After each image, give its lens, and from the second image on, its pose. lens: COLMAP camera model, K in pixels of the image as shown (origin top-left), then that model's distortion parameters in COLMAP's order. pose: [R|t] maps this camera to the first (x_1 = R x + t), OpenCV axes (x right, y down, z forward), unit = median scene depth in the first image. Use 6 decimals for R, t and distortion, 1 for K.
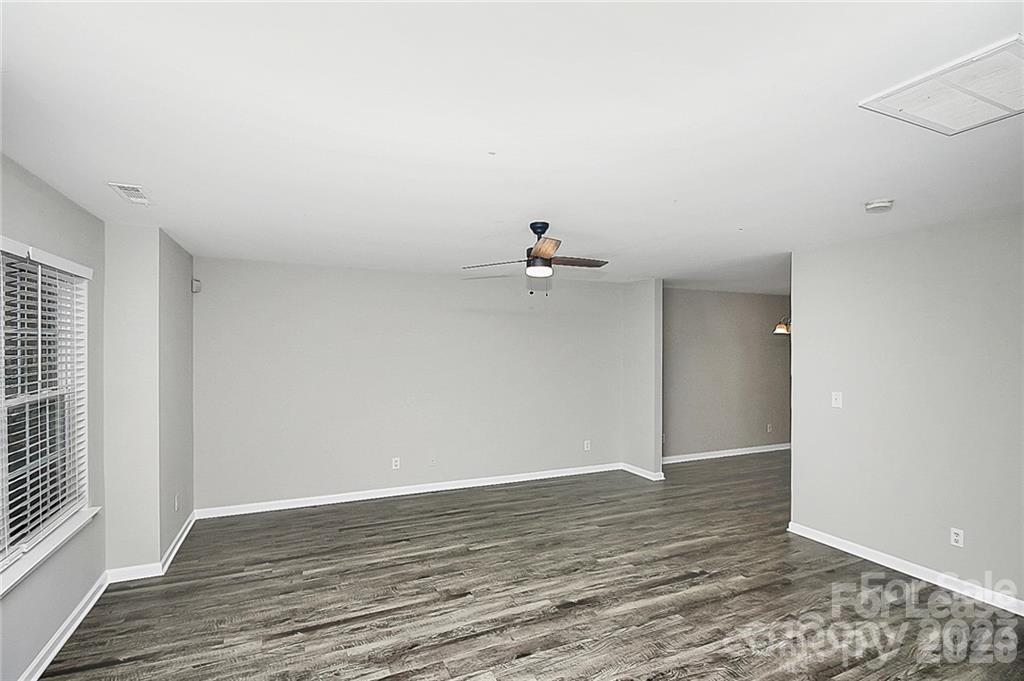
lens RADIAL K [[491.0, 0, 517.9], [0, 491.0, 336.5], [0, 0, 1]] dist [0.000300, -0.014929]
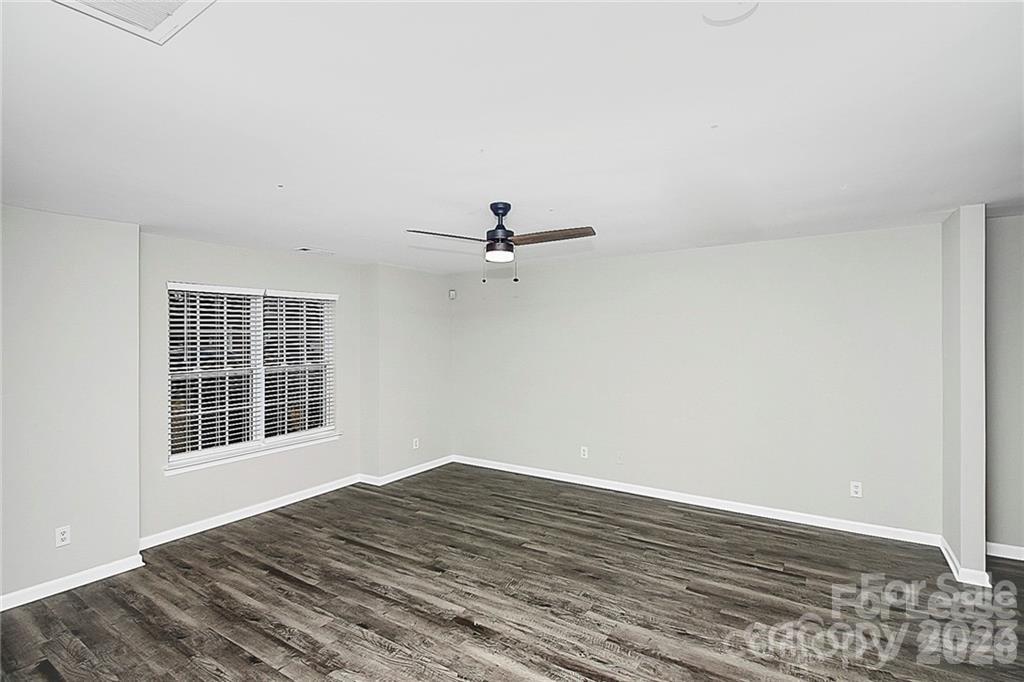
lens RADIAL K [[491.0, 0, 517.9], [0, 491.0, 337.0], [0, 0, 1]] dist [0.000300, -0.014929]
pose [[0.540505, -0.001527, -0.841339, 0.749184], [0.023759, 0.999627, 0.013450, 0.003254], [0.841005, -0.027259, 0.540340, 0.485640]]
